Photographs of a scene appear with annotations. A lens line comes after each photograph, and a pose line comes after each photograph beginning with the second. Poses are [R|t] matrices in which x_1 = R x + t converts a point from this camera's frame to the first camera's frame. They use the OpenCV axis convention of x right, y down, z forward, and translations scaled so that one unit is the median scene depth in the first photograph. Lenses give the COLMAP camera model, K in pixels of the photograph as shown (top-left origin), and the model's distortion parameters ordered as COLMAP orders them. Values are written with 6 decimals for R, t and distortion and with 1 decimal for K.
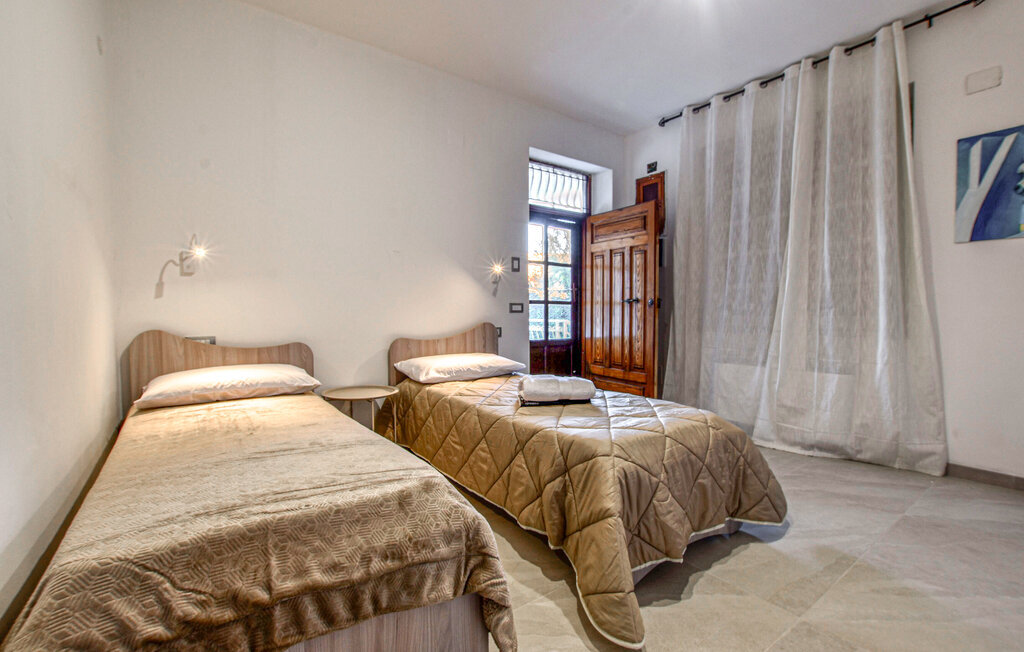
lens RADIAL K [[447.4, 0, 519.5], [0, 447.4, 326.8], [0, 0, 1]] dist [-0.041892, 0.012180]
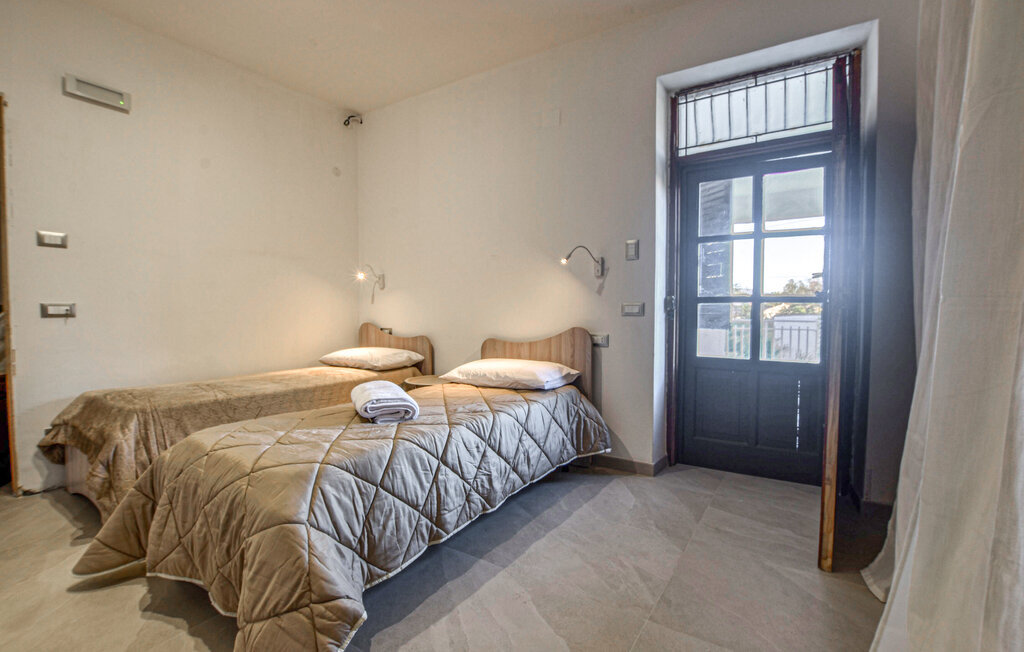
lens RADIAL K [[447.4, 0, 519.5], [0, 447.4, 326.8], [0, 0, 1]] dist [-0.041892, 0.012180]
pose [[0.341496, 0.034063, -0.939266, 0.662945], [-0.038107, 0.999023, 0.022376, -0.024812], [0.939110, 0.028151, 0.342460, 0.623267]]
